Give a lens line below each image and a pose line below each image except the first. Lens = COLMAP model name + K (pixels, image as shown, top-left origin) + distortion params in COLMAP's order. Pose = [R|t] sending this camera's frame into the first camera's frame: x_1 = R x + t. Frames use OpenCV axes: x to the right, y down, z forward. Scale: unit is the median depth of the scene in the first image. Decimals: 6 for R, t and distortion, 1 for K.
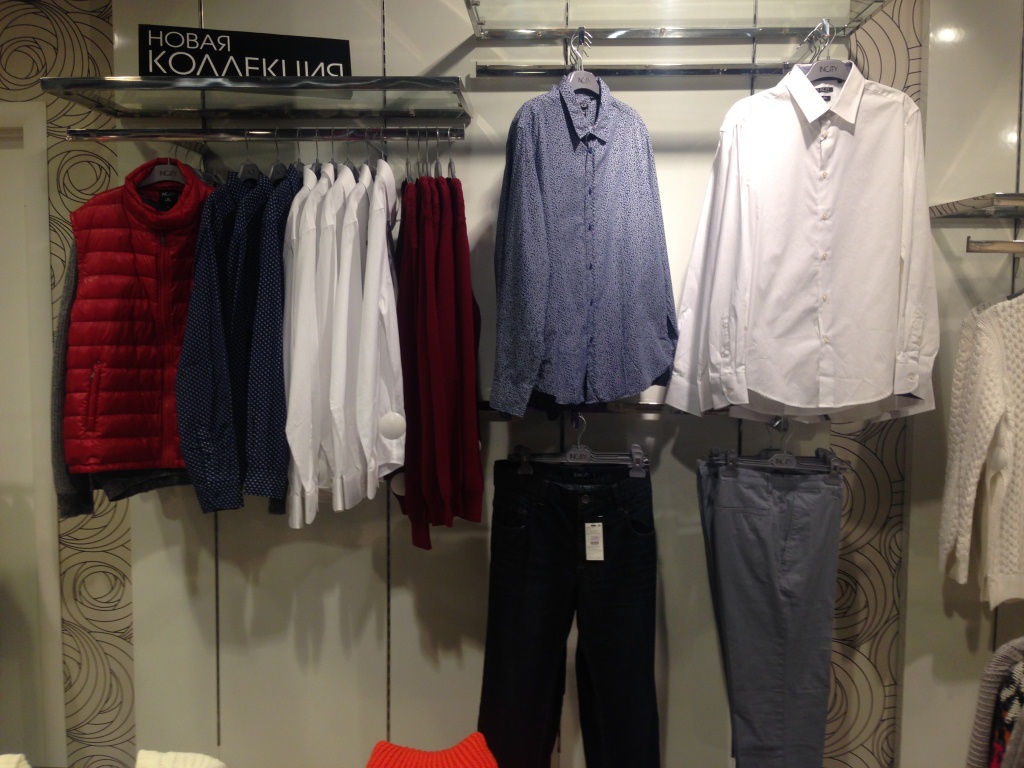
lens RADIAL K [[951.0, 0, 511.3], [0, 951.0, 380.3], [0, 0, 1]] dist [0.124110, -0.233720]
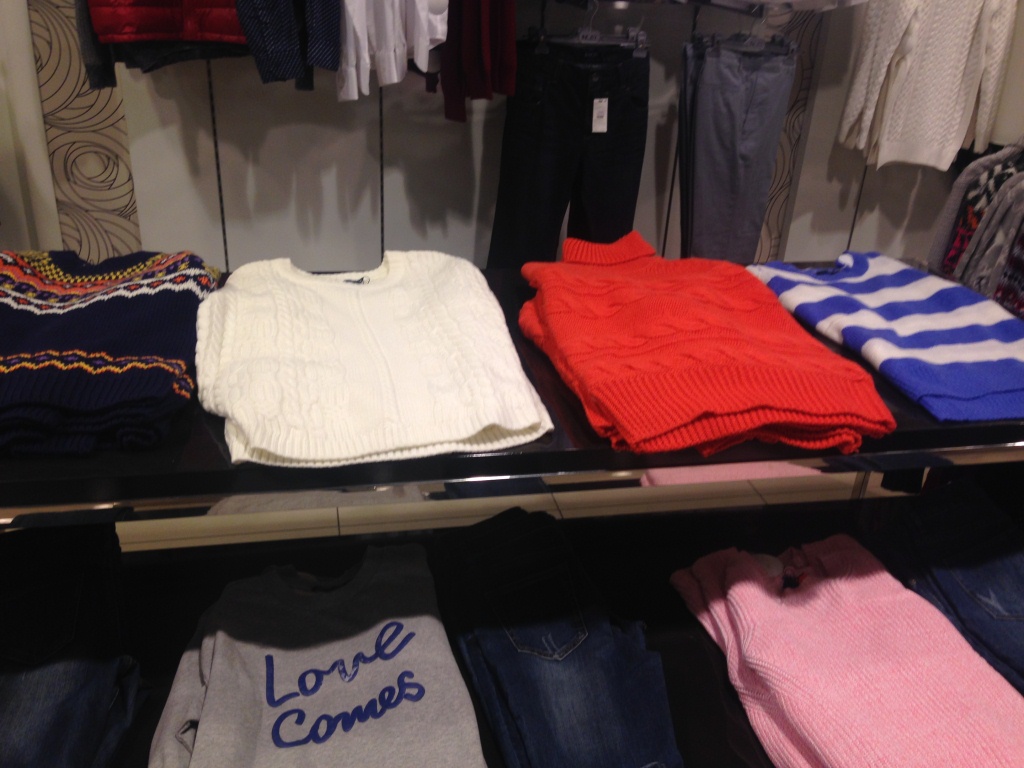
lens RADIAL K [[951.0, 0, 511.3], [0, 951.0, 380.3], [0, 0, 1]] dist [0.124110, -0.233720]
pose [[0.965864, -0.066321, 0.250415, -0.324932], [-0.031075, 0.930028, 0.366173, 0.042231], [-0.257178, -0.361455, 0.896220, -0.138026]]
